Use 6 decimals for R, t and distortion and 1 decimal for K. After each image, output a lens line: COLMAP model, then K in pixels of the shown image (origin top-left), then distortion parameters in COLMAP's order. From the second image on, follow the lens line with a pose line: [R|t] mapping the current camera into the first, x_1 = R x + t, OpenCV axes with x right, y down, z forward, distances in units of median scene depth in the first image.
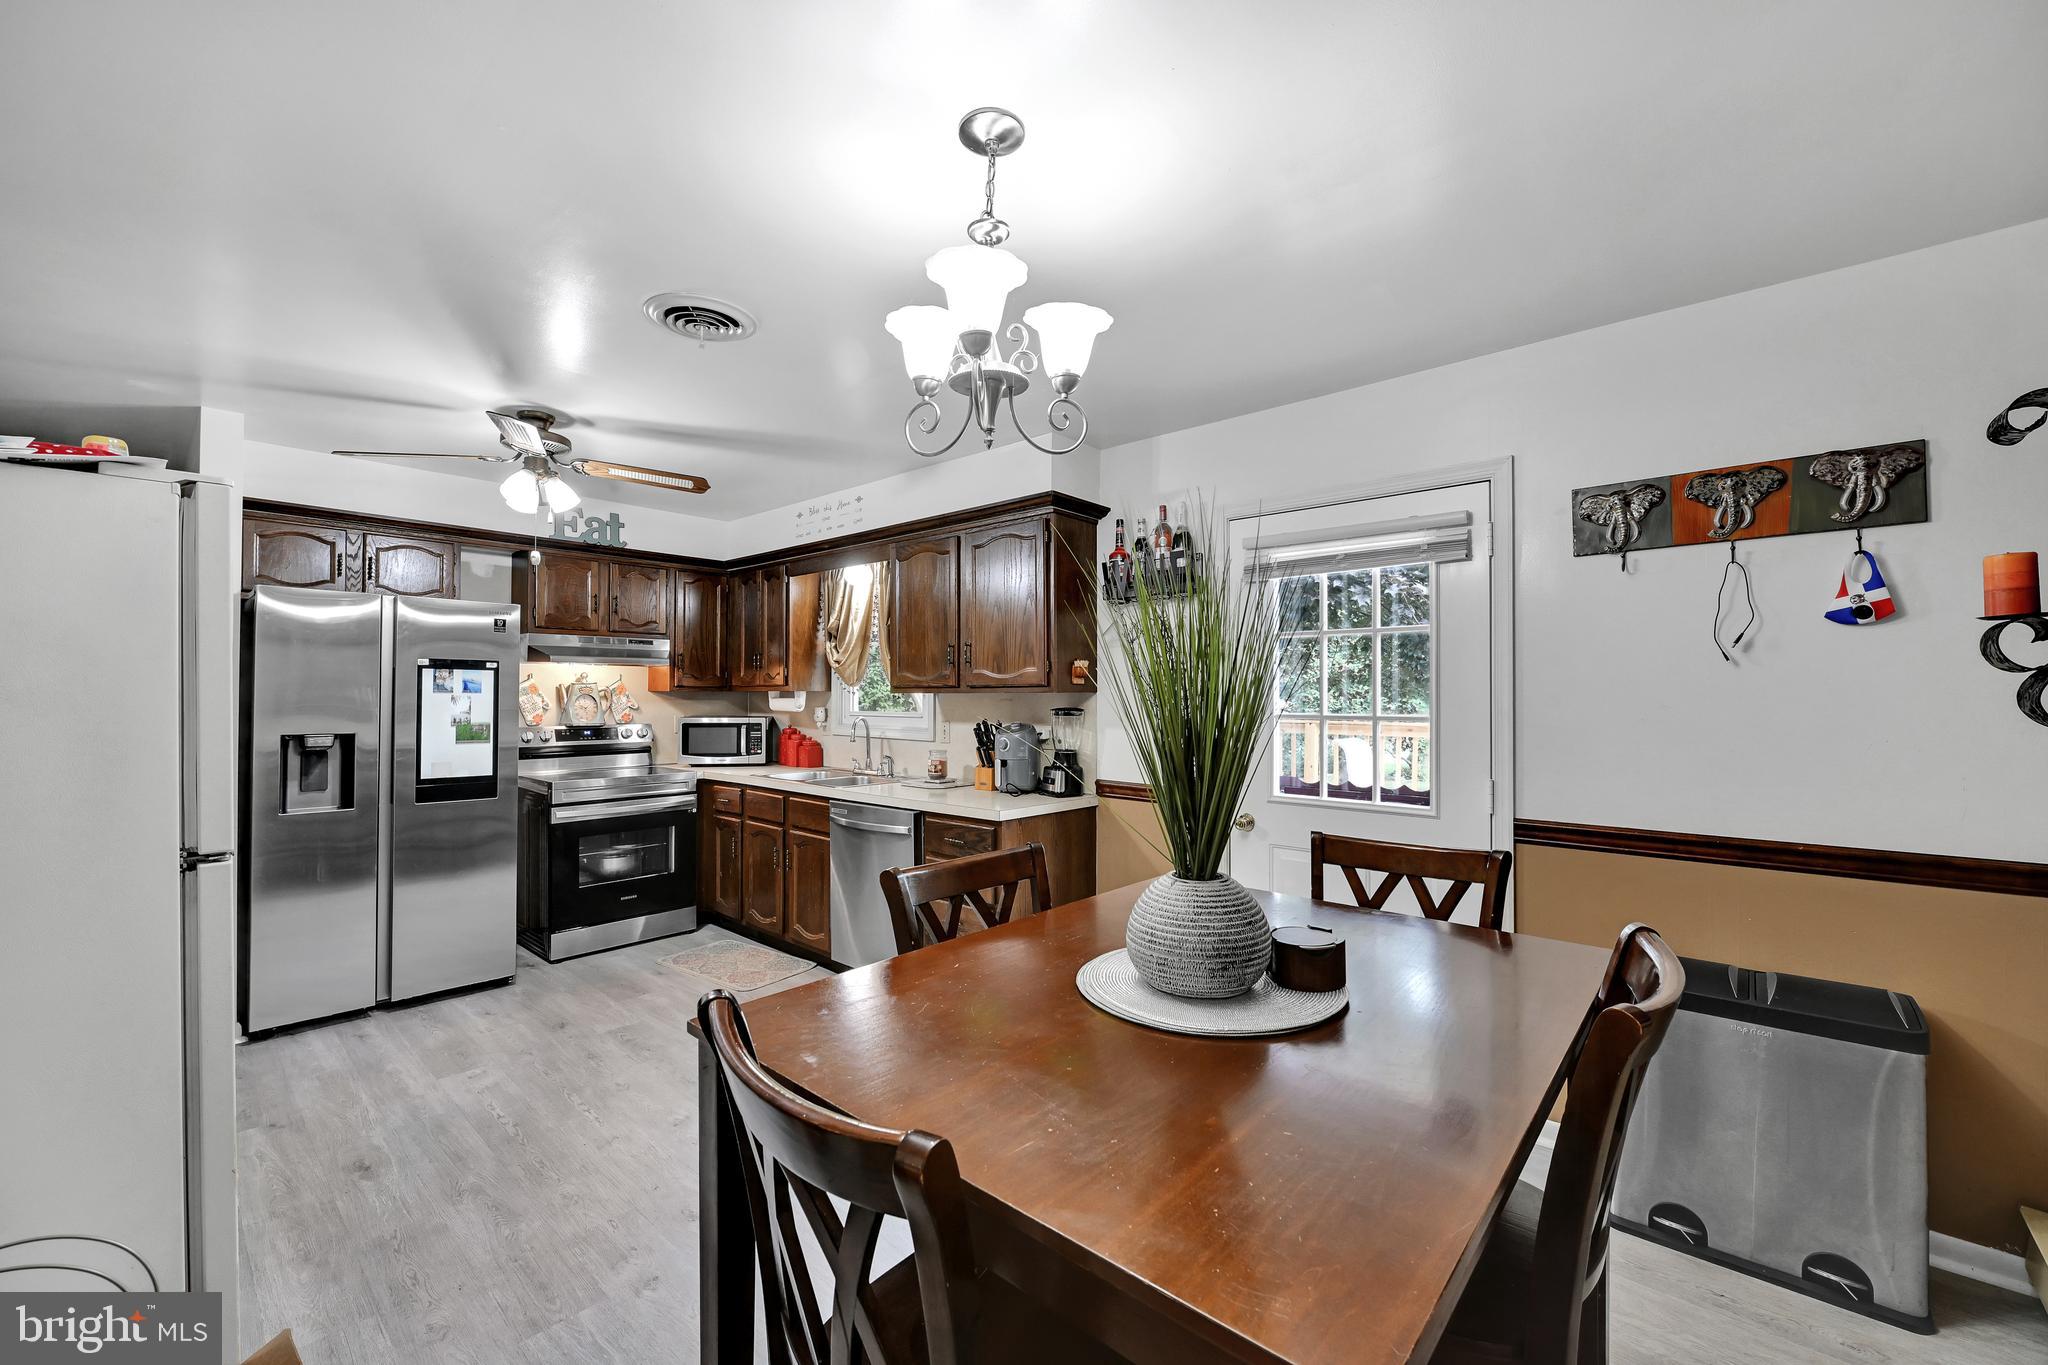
lens RADIAL K [[801.9, 0, 1031.3], [0, 801.9, 687.5], [0, 0, 1]] dist [-0.003014, -0.001292]
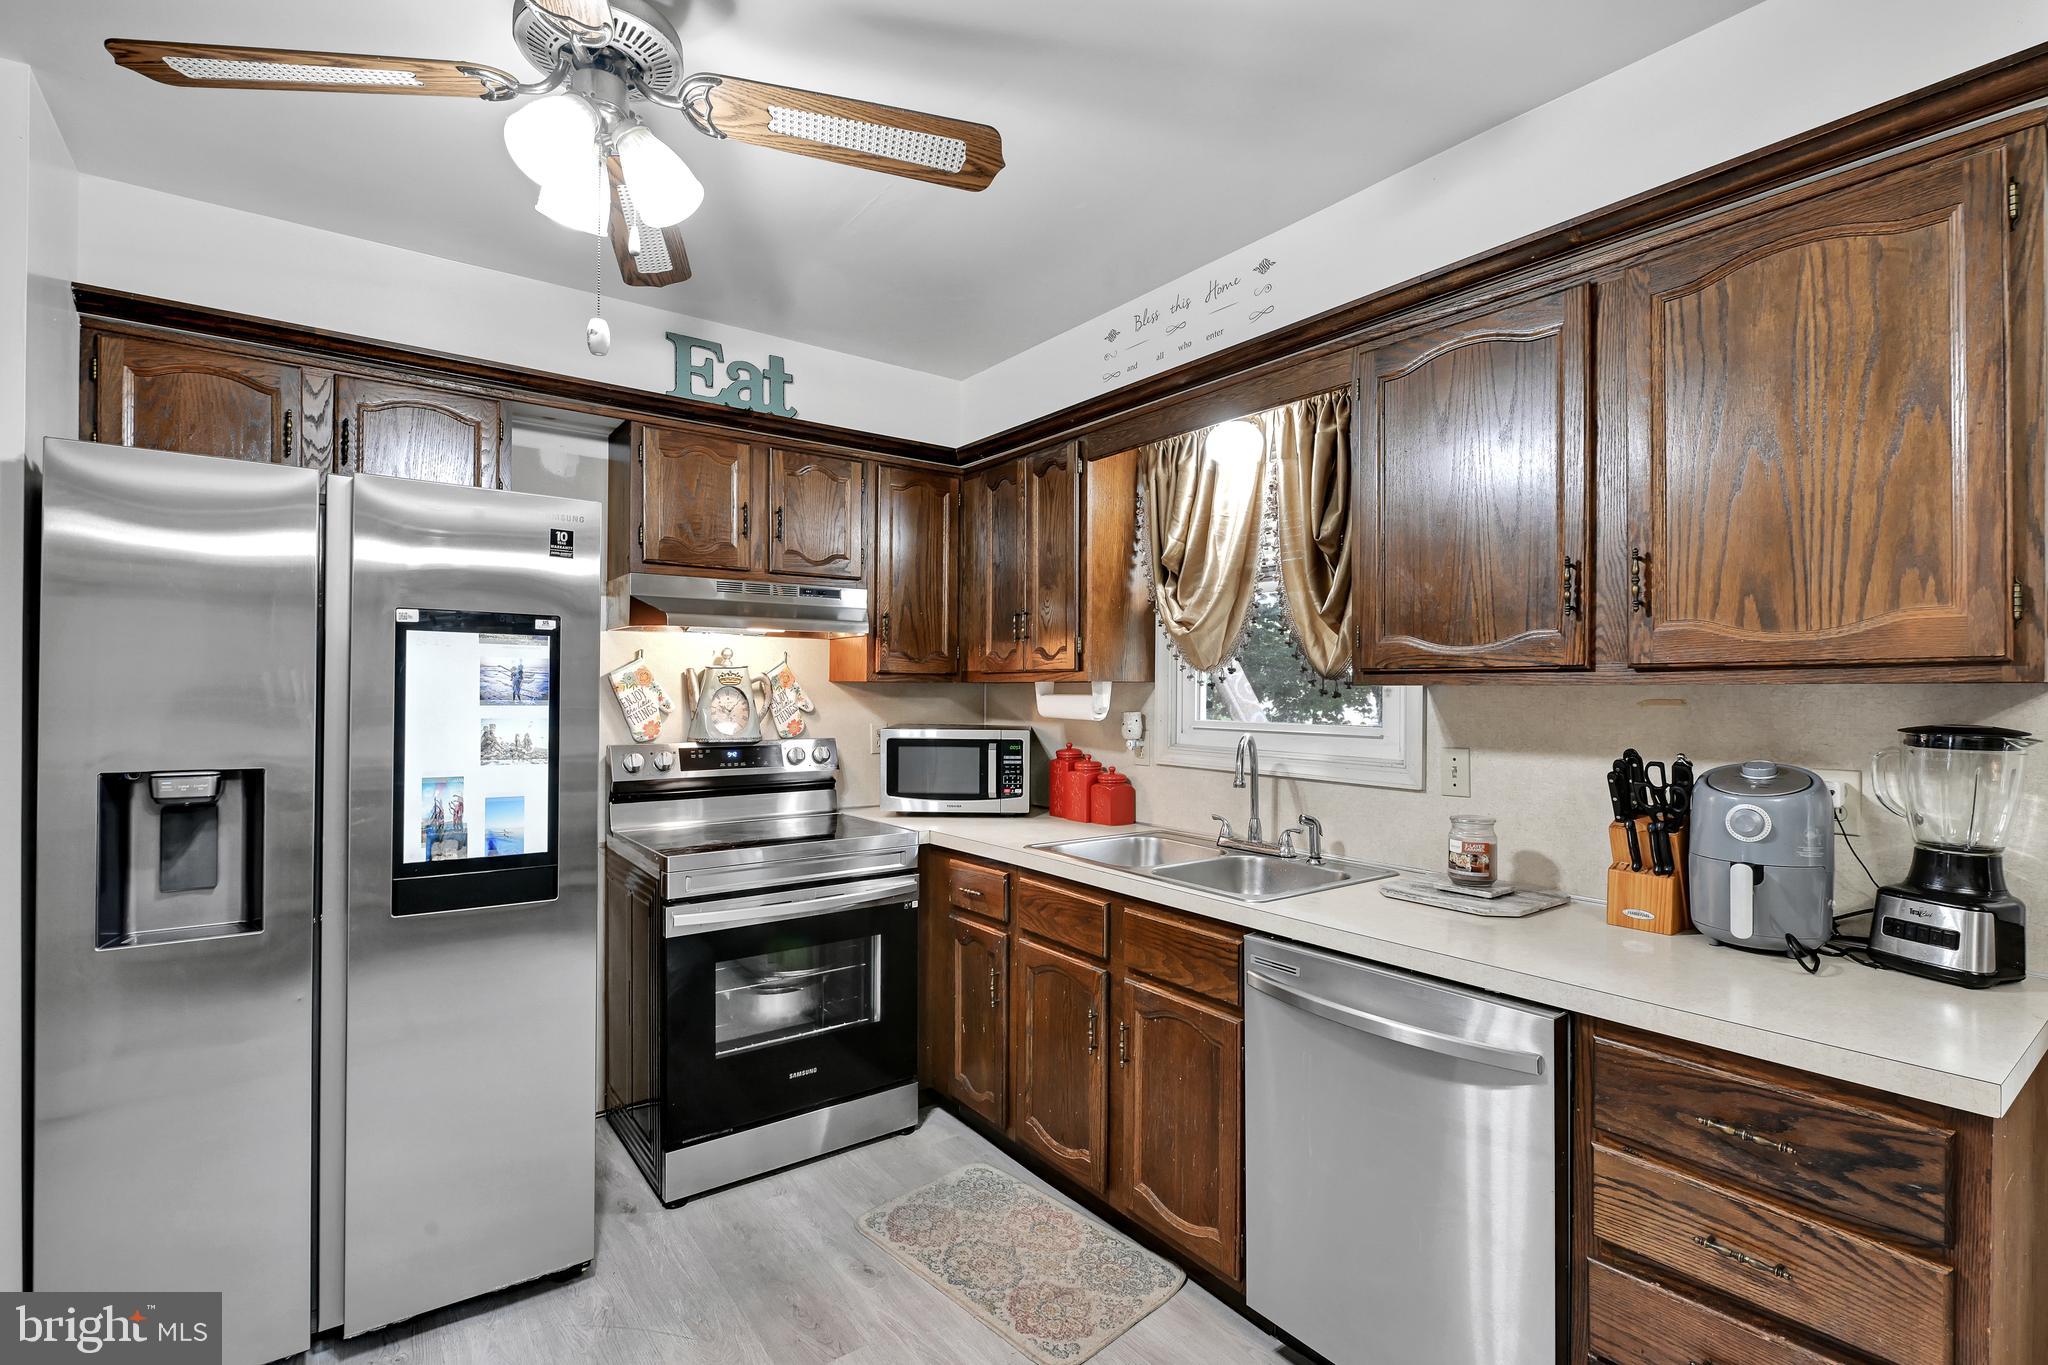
lens RADIAL K [[934.2, 0, 1029.9], [0, 934.2, 691.8], [0, 0, 1]] dist [-0.010322, -0.000253]
pose [[0.978219, 0.003491, -0.207548, -0.230817], [-0.001407, 0.999947, 0.010187, 0.005510], [0.207572, -0.009673, 0.978172, 0.434911]]
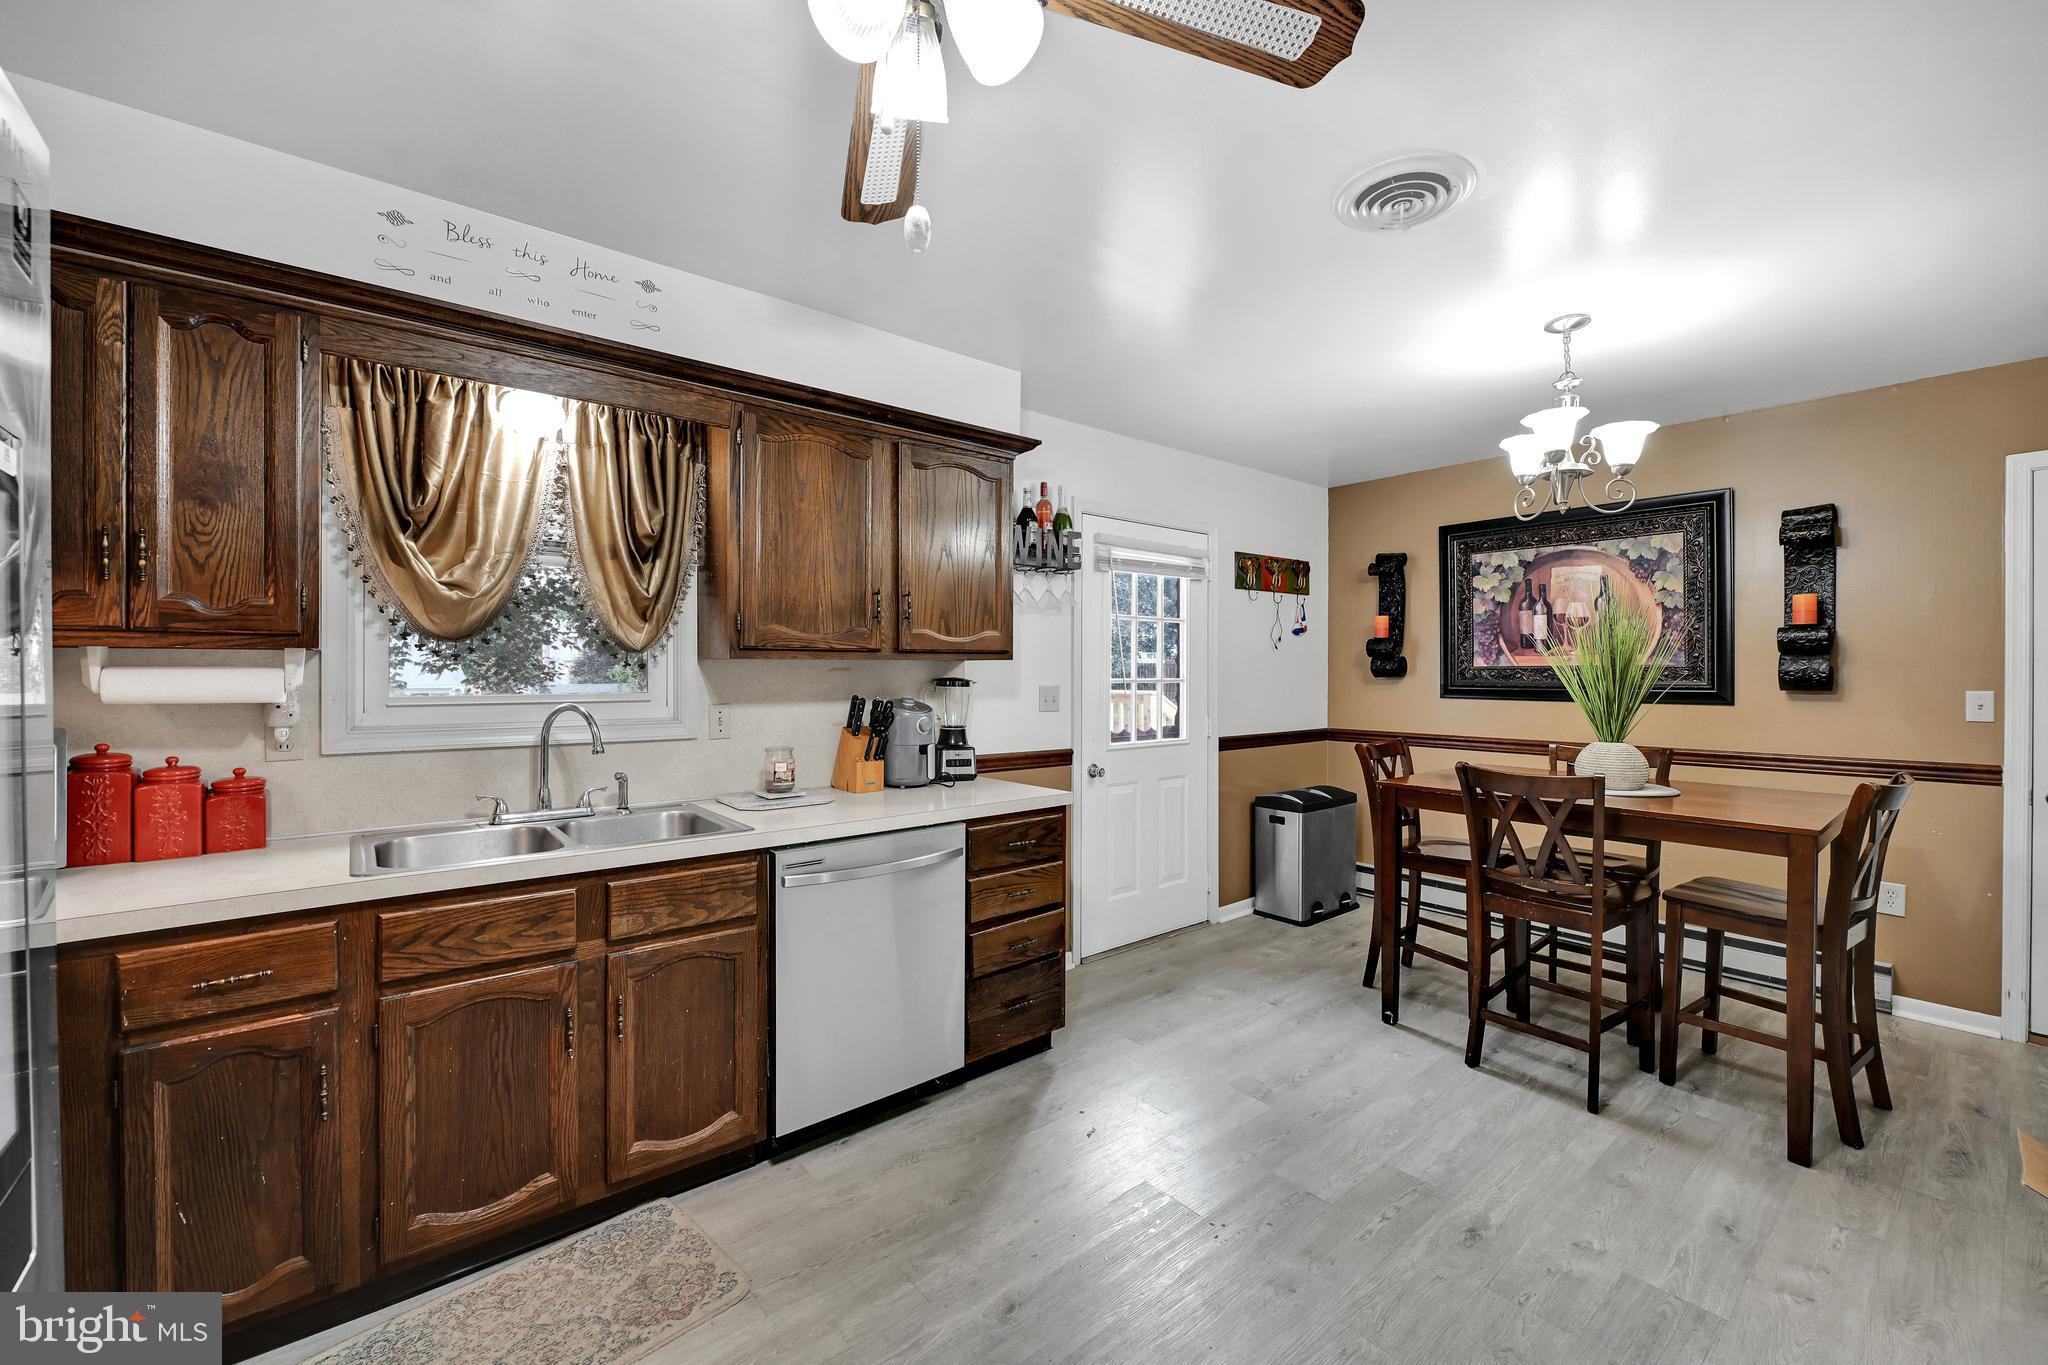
lens RADIAL K [[801.9, 0, 1023.4], [0, 801.9, 673.5], [0, 0, 1]] dist [-0.003014, -0.001292]
pose [[0.173973, -0.006433, 0.984729, -0.675707], [-0.010395, 0.999911, 0.008369, 0.010340], [-0.984696, -0.011693, 0.173891, 0.653199]]
